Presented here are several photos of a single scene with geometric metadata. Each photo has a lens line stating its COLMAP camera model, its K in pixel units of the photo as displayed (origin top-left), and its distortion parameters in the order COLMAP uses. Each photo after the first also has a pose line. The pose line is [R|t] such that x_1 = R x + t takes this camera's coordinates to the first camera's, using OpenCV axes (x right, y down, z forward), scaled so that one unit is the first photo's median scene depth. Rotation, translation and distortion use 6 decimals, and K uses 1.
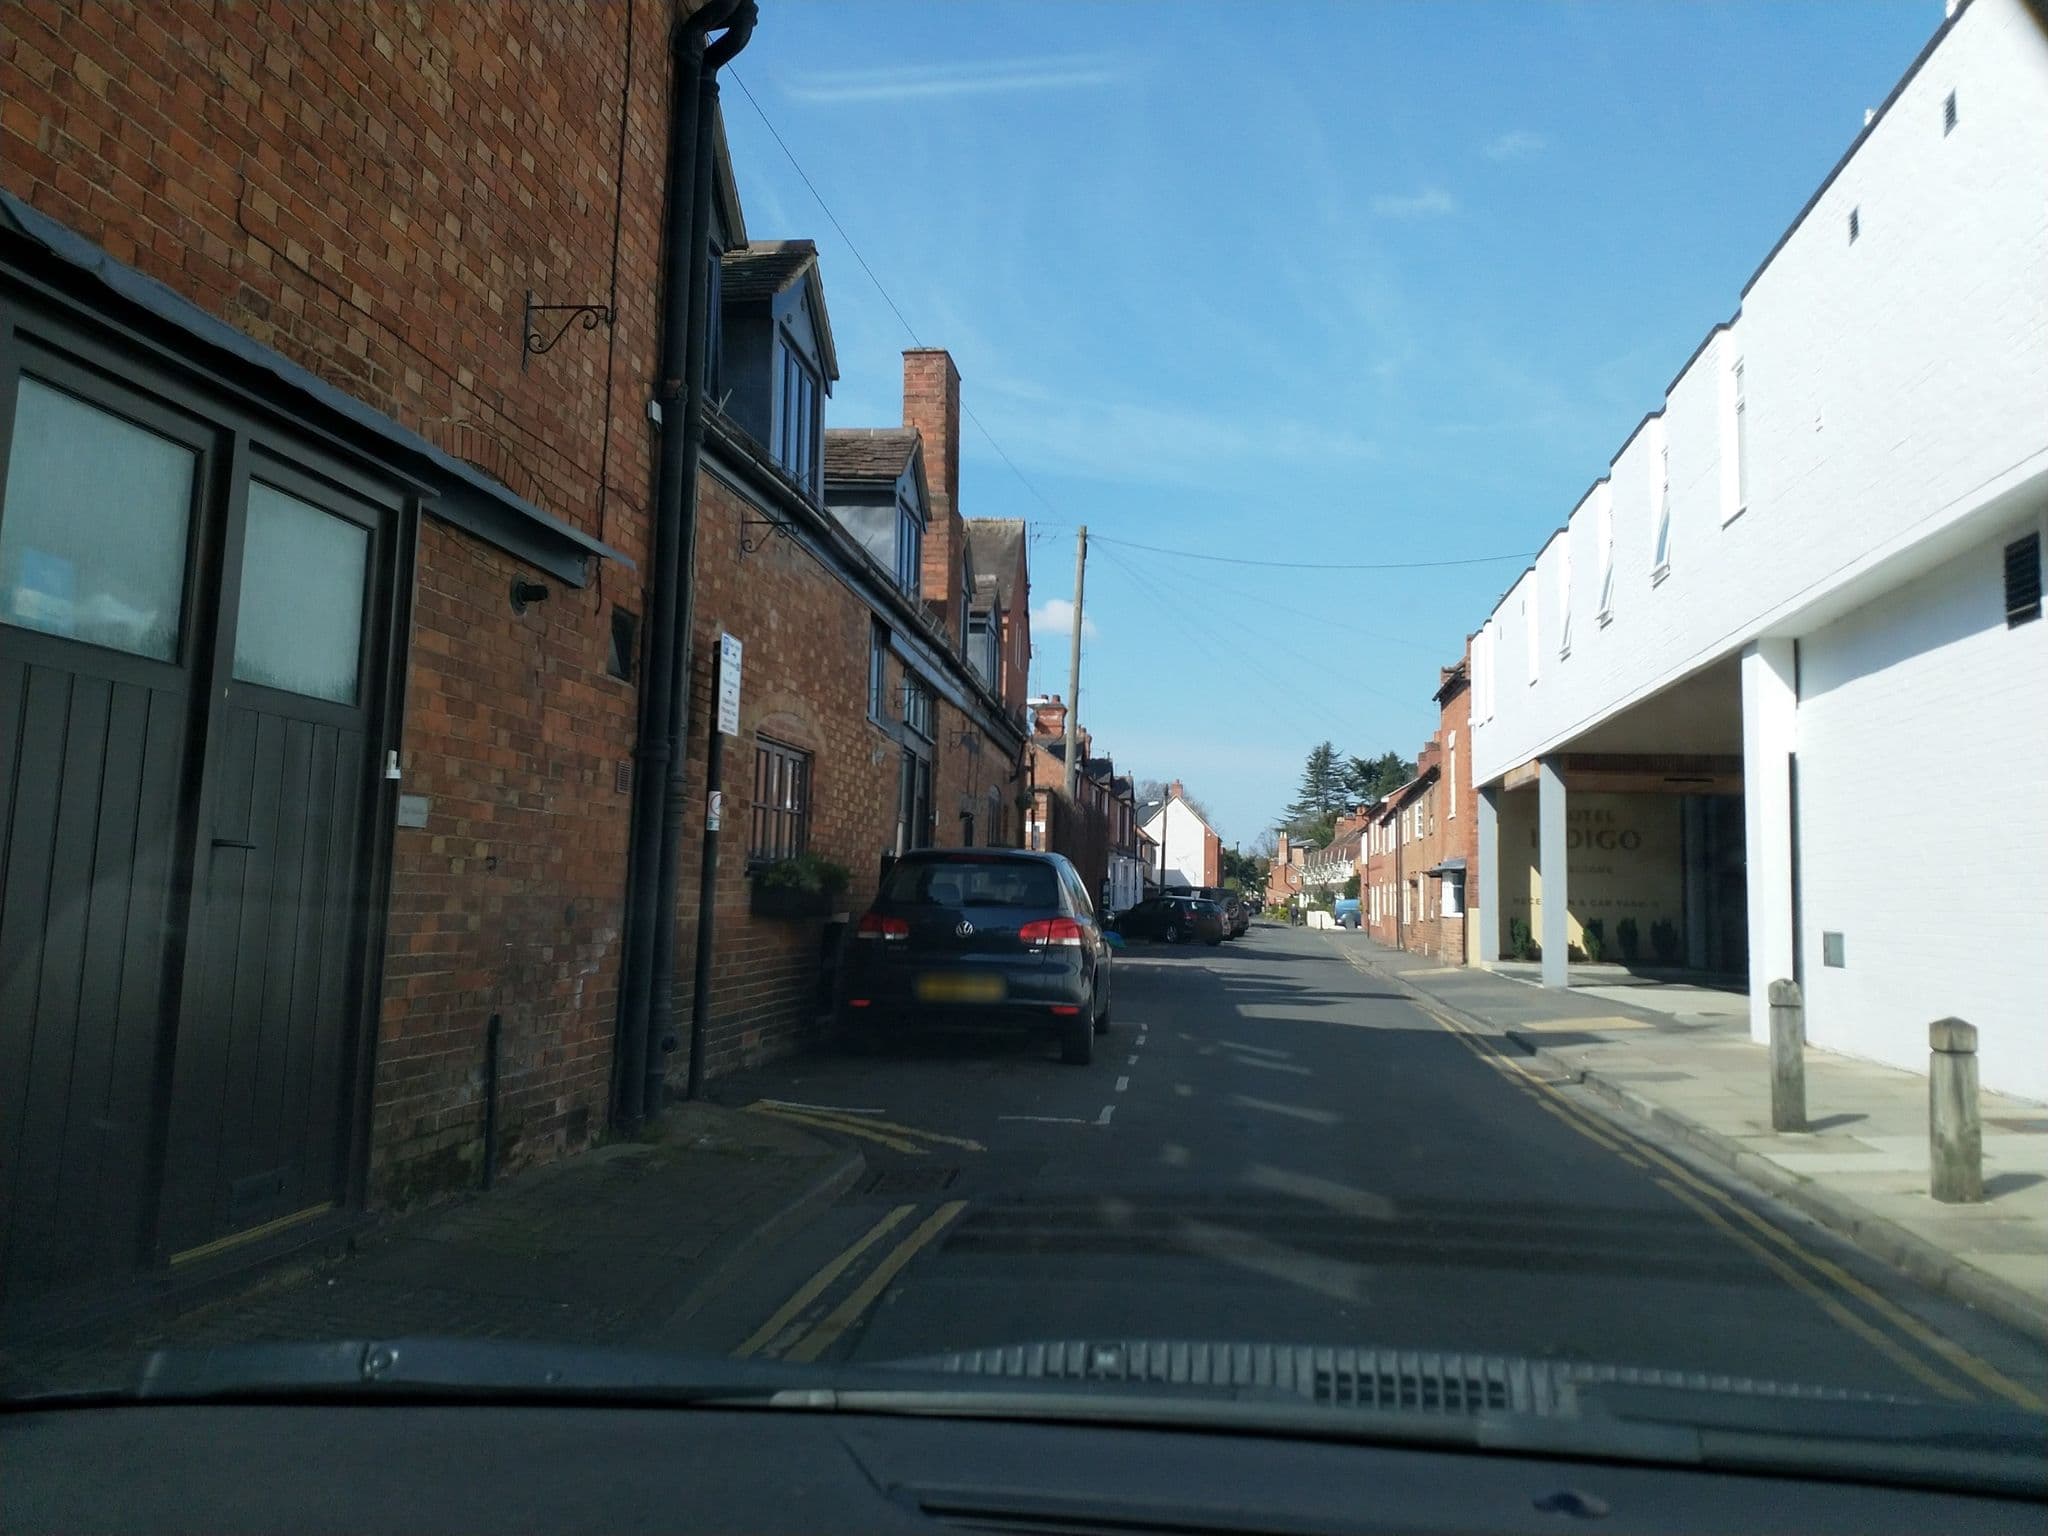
lens RADIAL K [[1528.5, 0, 1024.0], [0, 1528.5, 768.0], [0, 0, 1]] dist [0.001645, -0.002288]
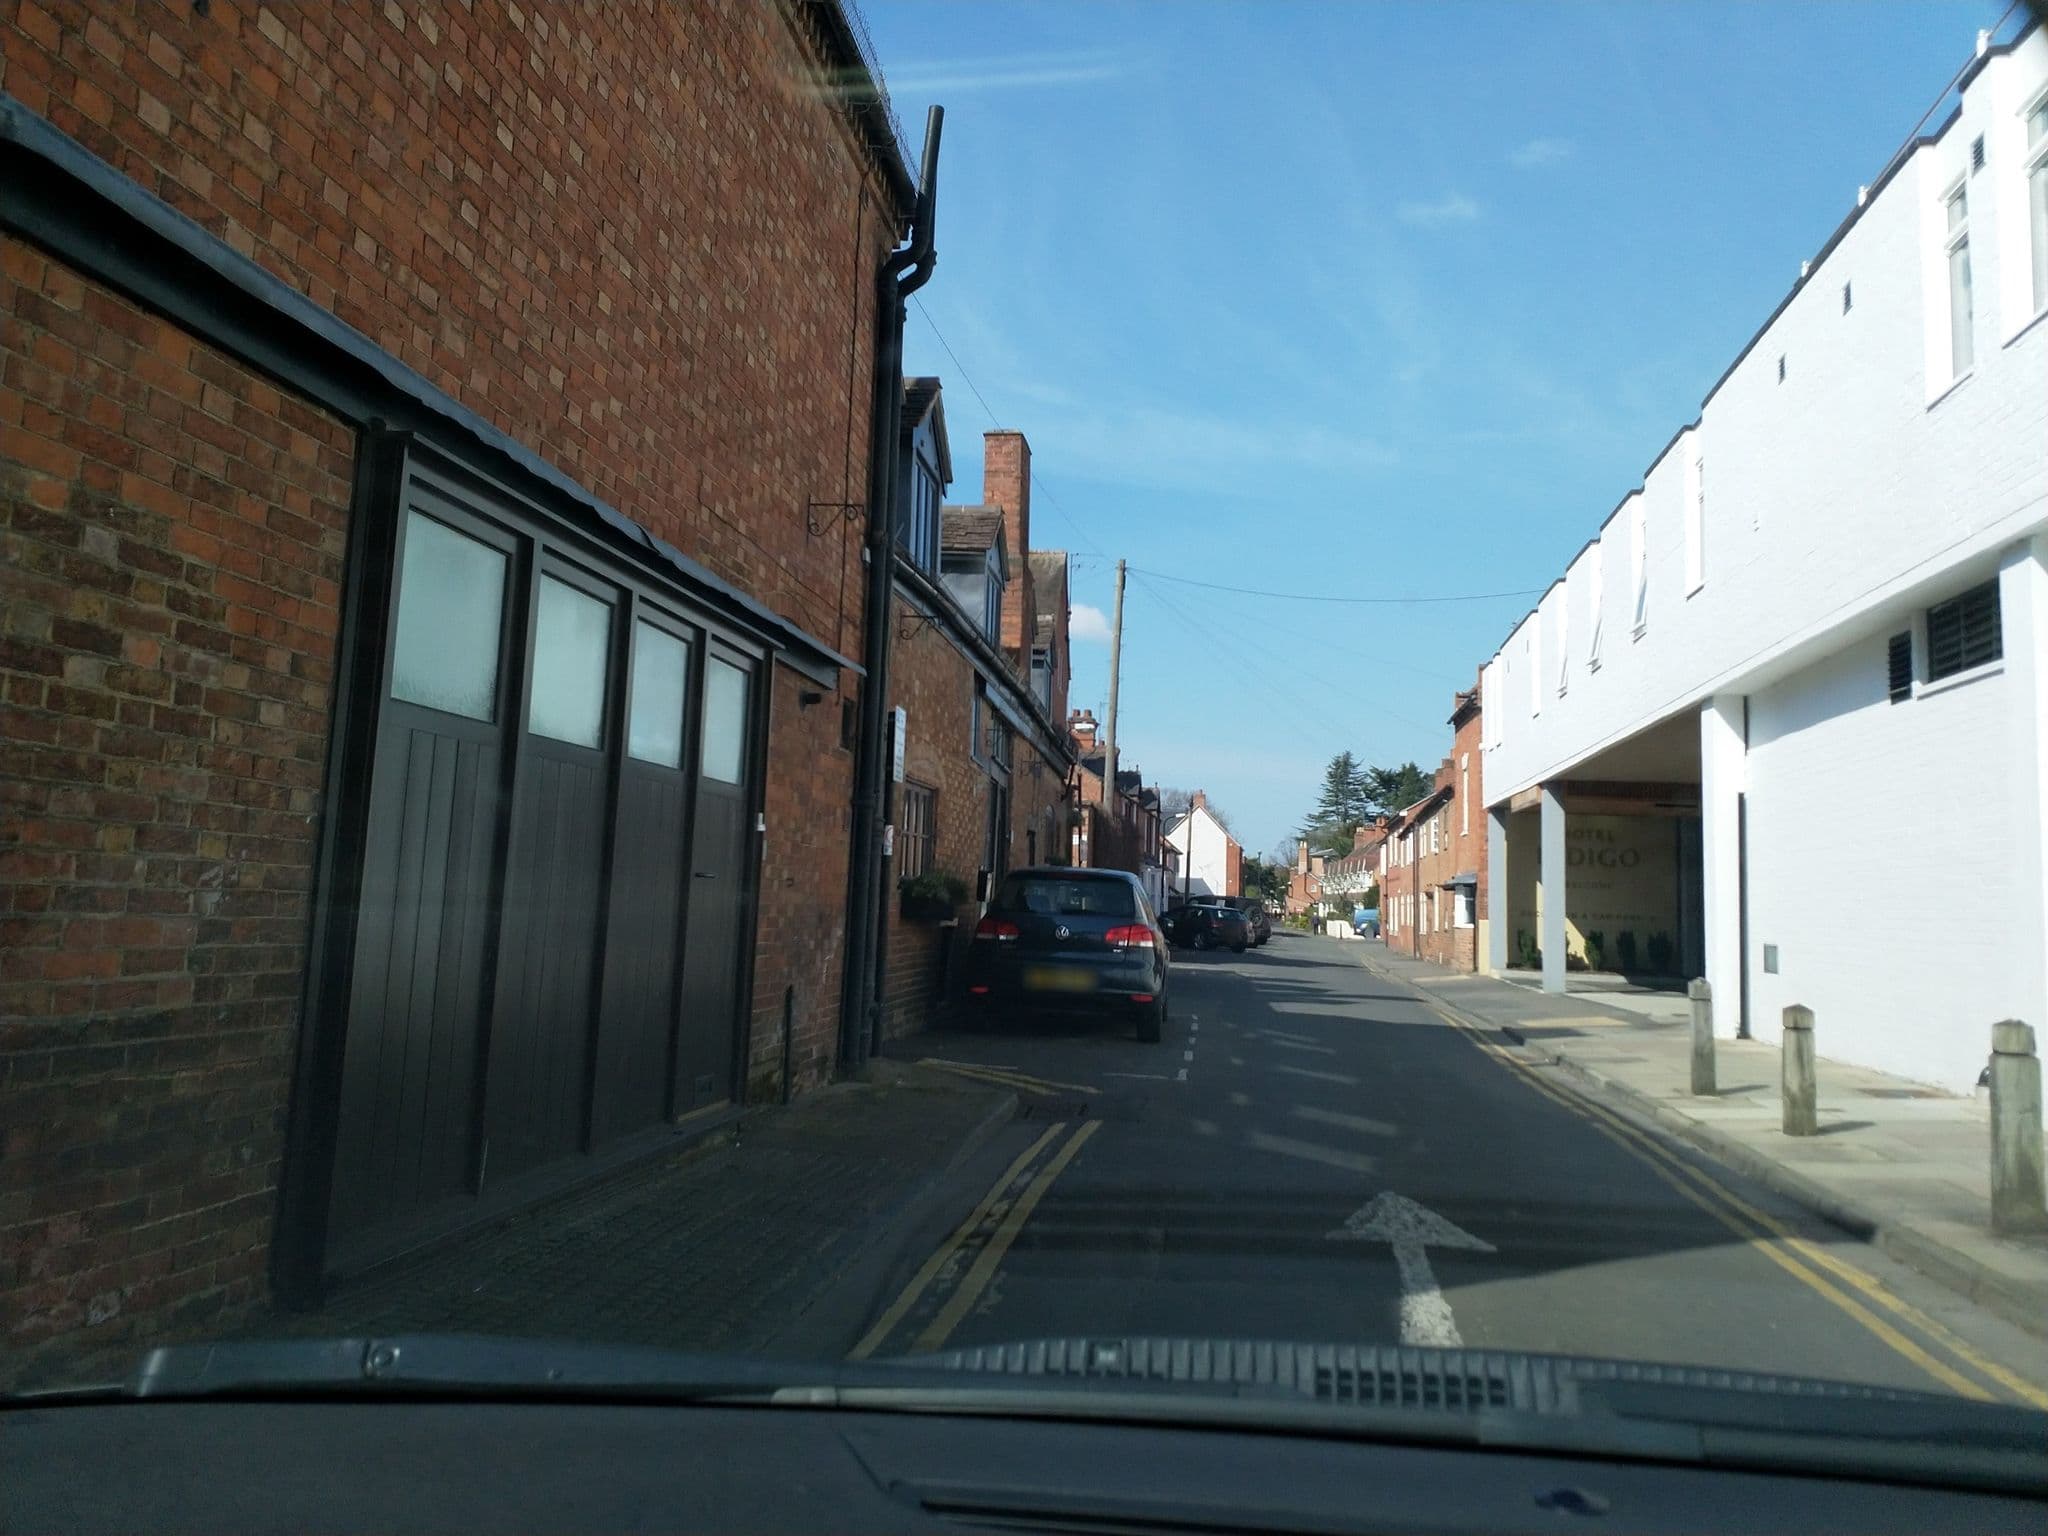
lens RADIAL K [[1540.1, 0, 1019.3], [0, 1540.1, 716.7], [0, 0, 1]] dist [-0.004635, -0.000447]
pose [[0.999842, 0.011010, -0.013977, -0.035532], [-0.011501, 0.999302, -0.035530, -0.016563], [0.013577, 0.035685, 0.999271, -0.169232]]
